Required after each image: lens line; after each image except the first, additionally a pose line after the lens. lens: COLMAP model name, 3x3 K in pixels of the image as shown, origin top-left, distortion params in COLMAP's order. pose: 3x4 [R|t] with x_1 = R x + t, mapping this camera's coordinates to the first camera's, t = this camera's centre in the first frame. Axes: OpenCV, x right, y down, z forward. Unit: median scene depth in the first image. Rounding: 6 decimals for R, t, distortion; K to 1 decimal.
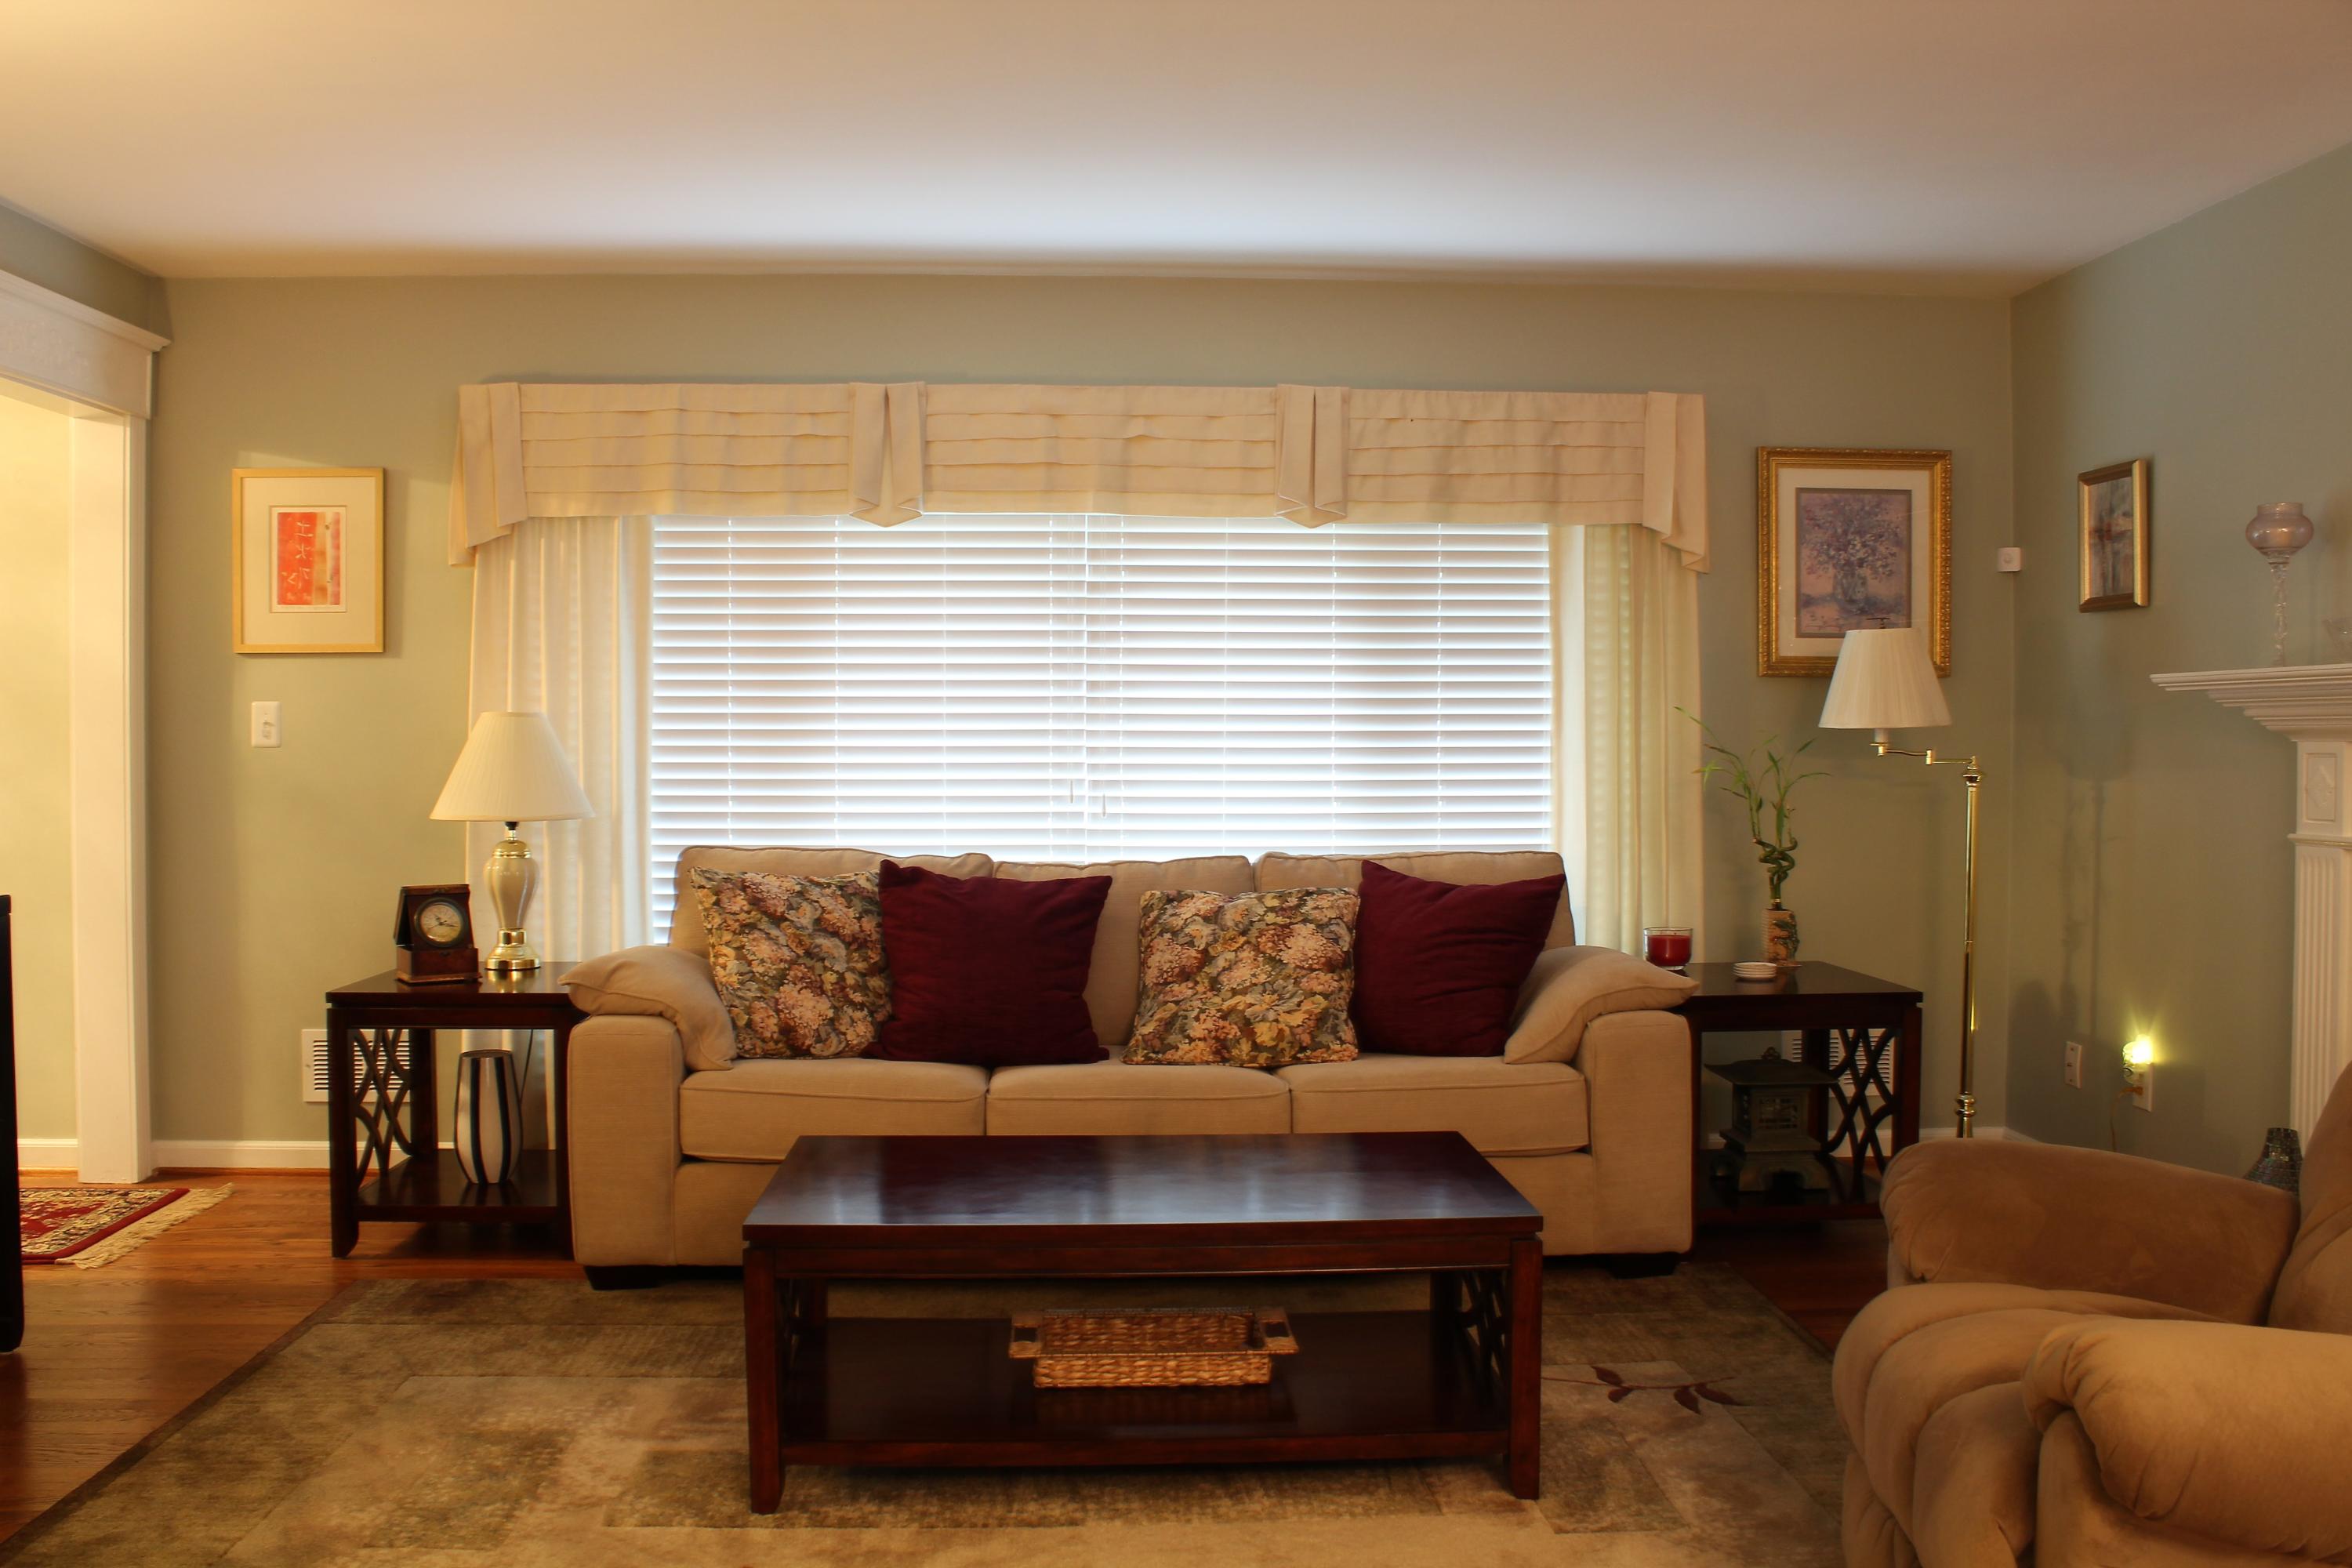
lens RADIAL K [[1973.6, 0, 1175.3], [0, 1973.6, 786.8], [0, 0, 1]] dist [-0.178928, 0.176387]
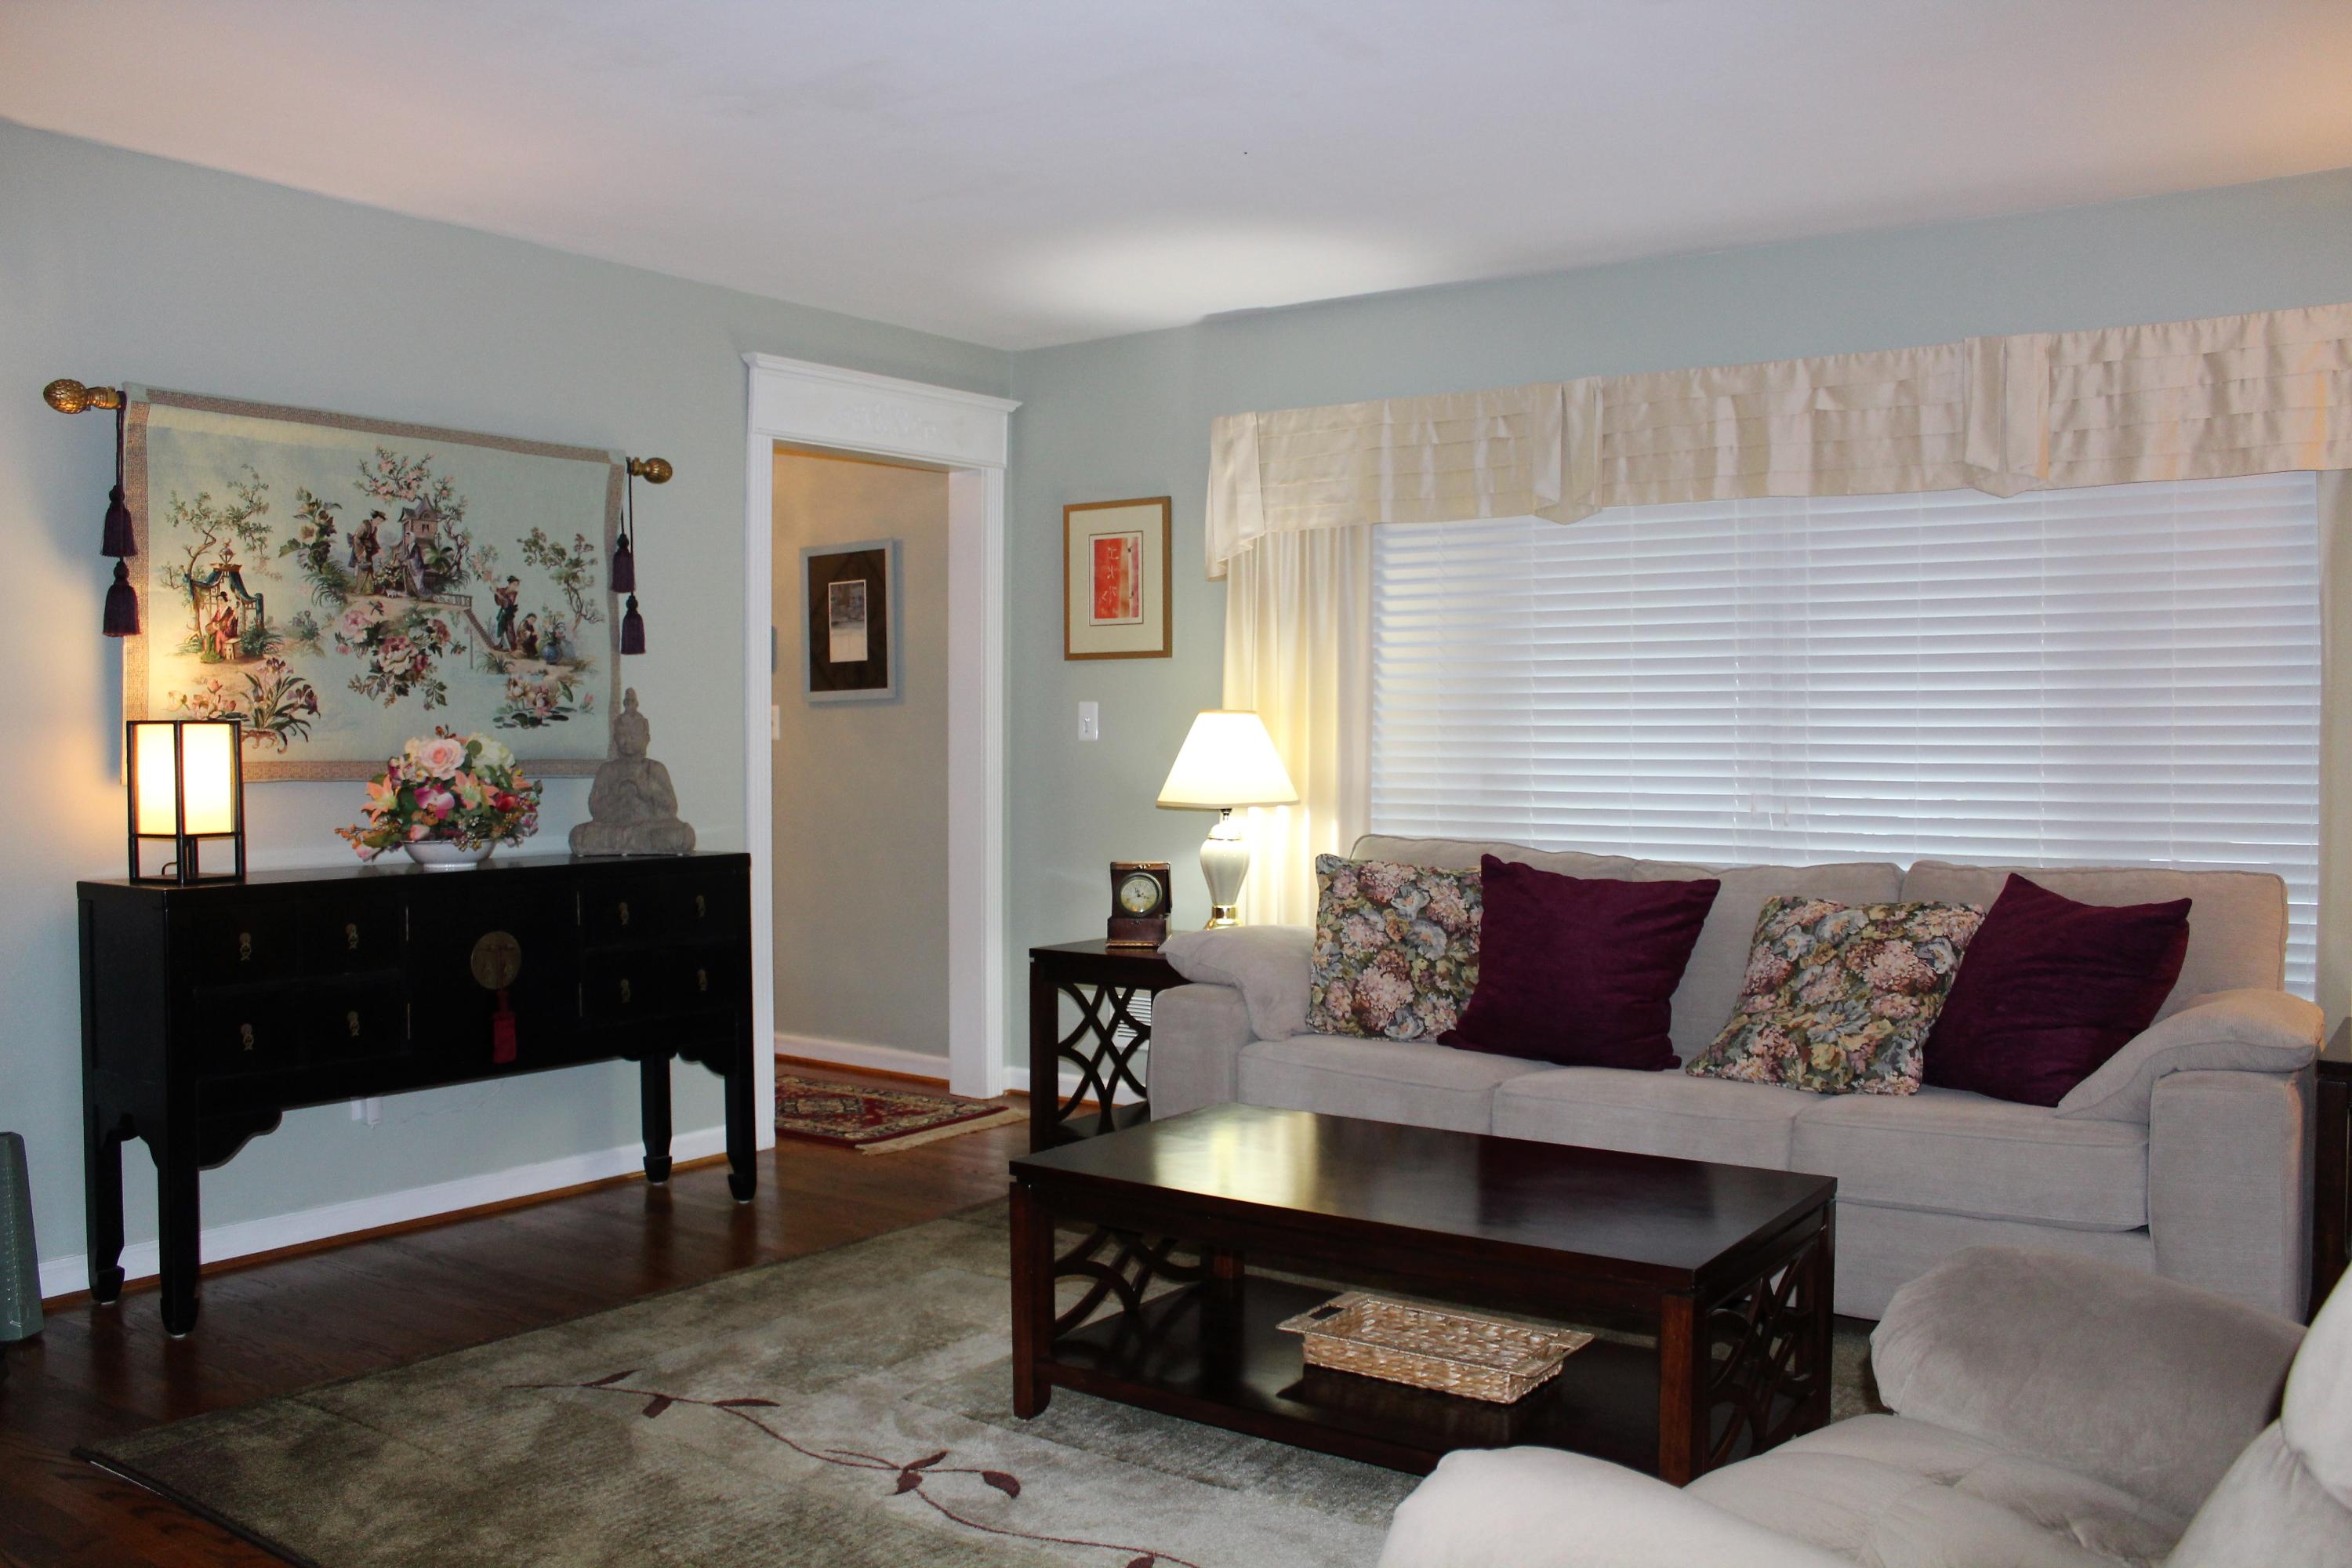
lens RADIAL K [[1973.6, 0, 1175.3], [0, 1973.6, 786.8], [0, 0, 1]] dist [-0.178928, 0.176387]
pose [[0.778836, 0.016113, -0.627020, 0.360288], [-0.013460, 0.999869, 0.008975, -0.004272], [0.627083, 0.001450, 0.778951, 0.102045]]
